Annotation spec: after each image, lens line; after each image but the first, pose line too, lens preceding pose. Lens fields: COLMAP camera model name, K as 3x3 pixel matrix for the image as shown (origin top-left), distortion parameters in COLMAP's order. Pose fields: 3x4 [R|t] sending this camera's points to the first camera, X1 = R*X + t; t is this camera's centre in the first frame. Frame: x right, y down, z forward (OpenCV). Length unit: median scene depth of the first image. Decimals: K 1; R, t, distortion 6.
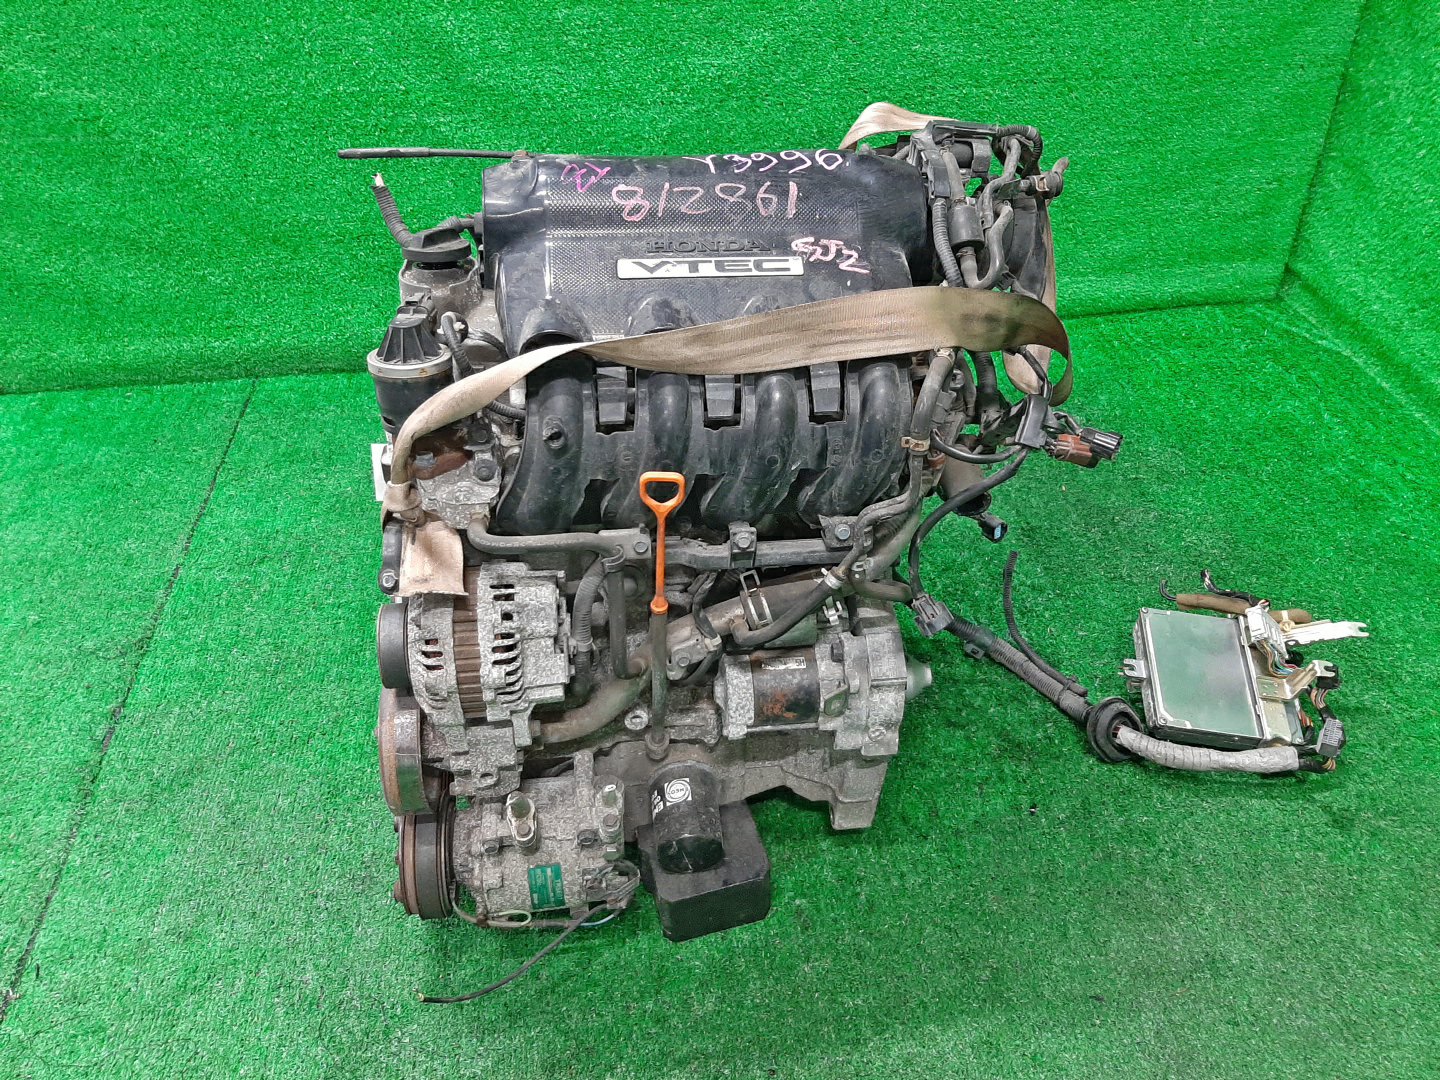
lens RADIAL K [[1102.5, 0, 720.0], [0, 1102.5, 540.0], [0, 0, 1]] dist [0.073499, -0.125986]
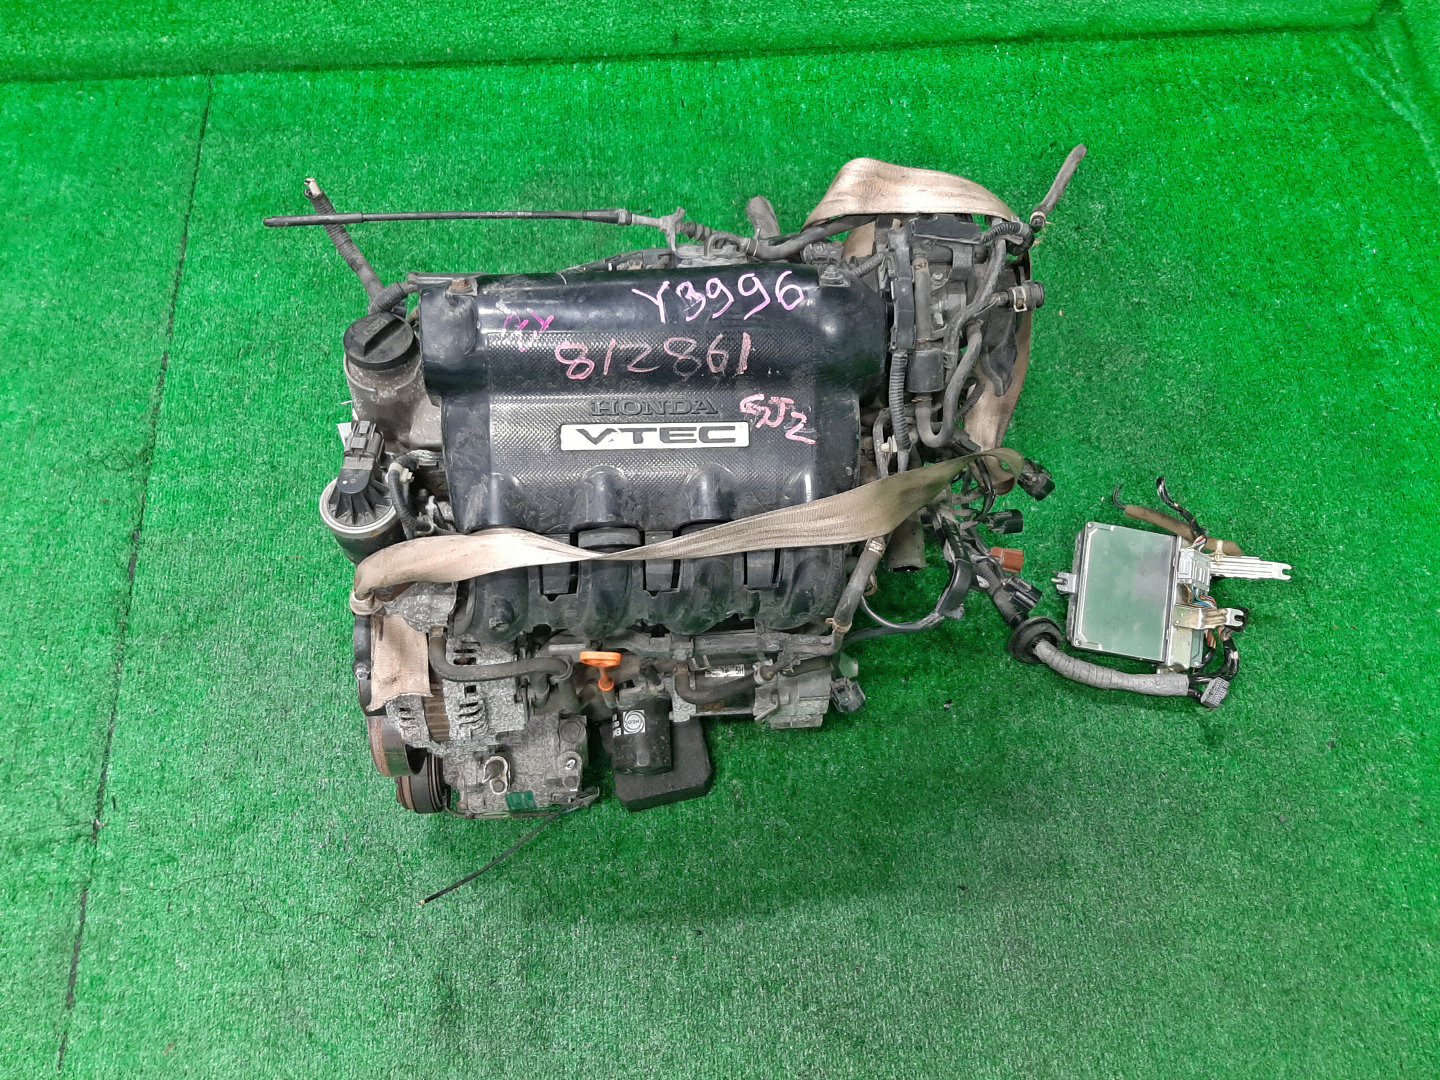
lens RADIAL K [[1102.5, 0, 720.0], [0, 1102.5, 540.0], [0, 0, 1]] dist [0.073499, -0.125986]
pose [[0.998227, 0.059317, -0.004875, 0.046500], [-0.050234, 0.883629, 0.465484, -0.486528], [0.031918, -0.464414, 0.885043, 0.063394]]
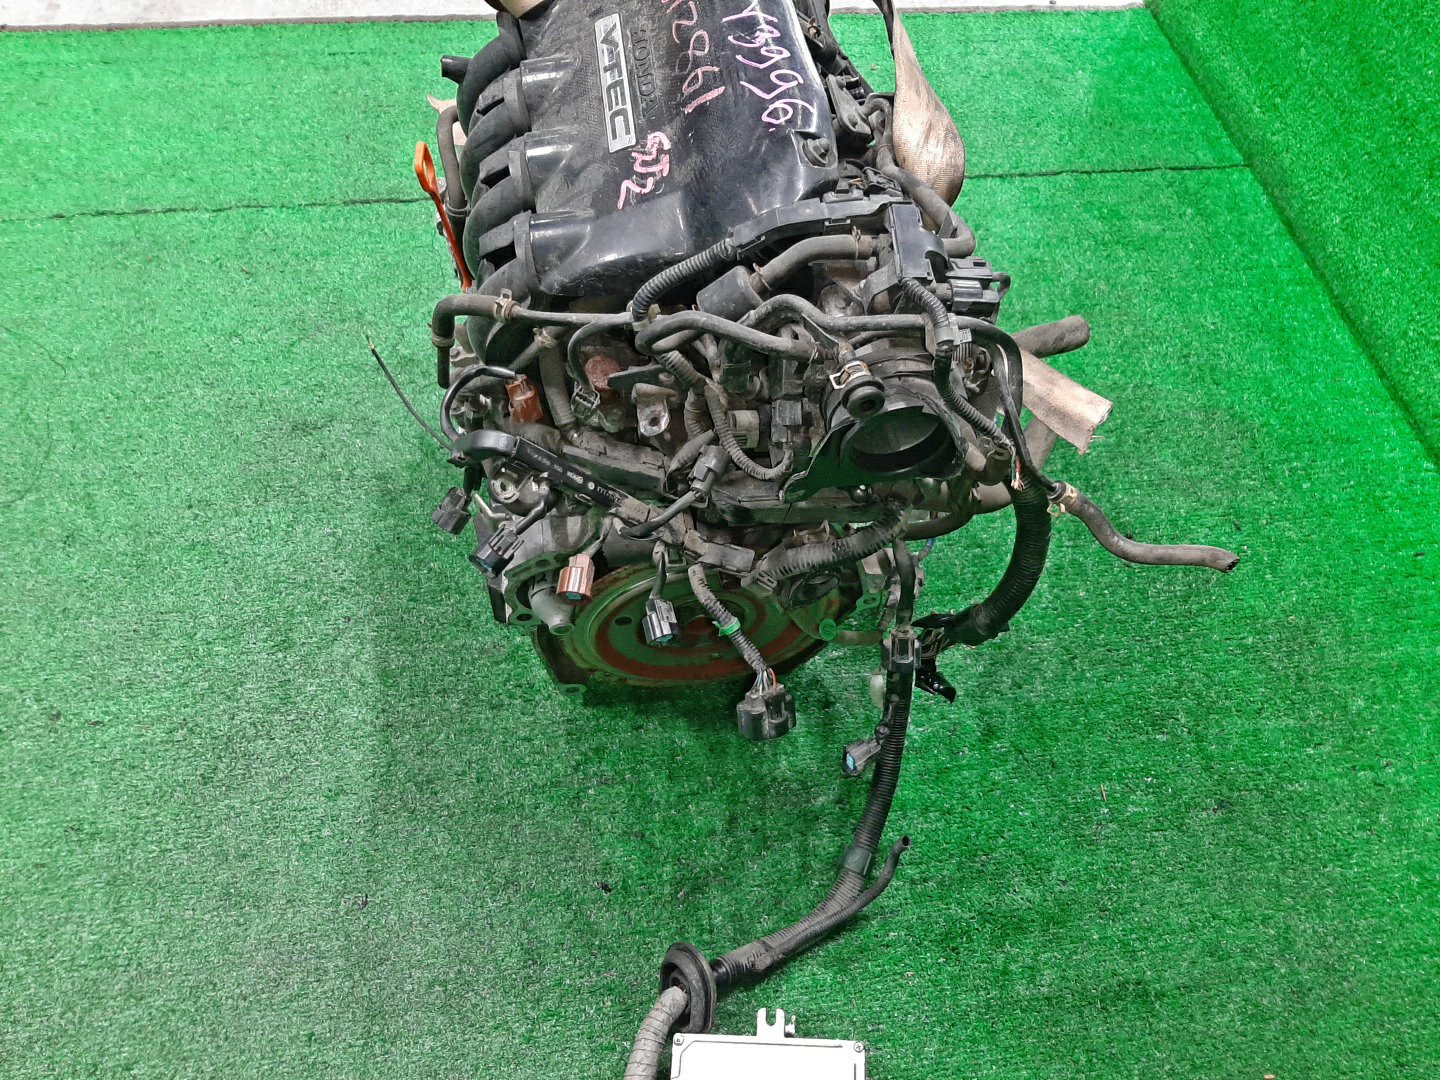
lens RADIAL K [[1102.5, 0, 720.0], [0, 1102.5, 540.0], [0, 0, 1]] dist [0.073499, -0.125986]
pose [[0.024508, 0.827880, -0.560370, 0.620138], [-0.667174, 0.430990, 0.607558, -0.531850], [0.744499, 0.358974, 0.562903, 0.536958]]
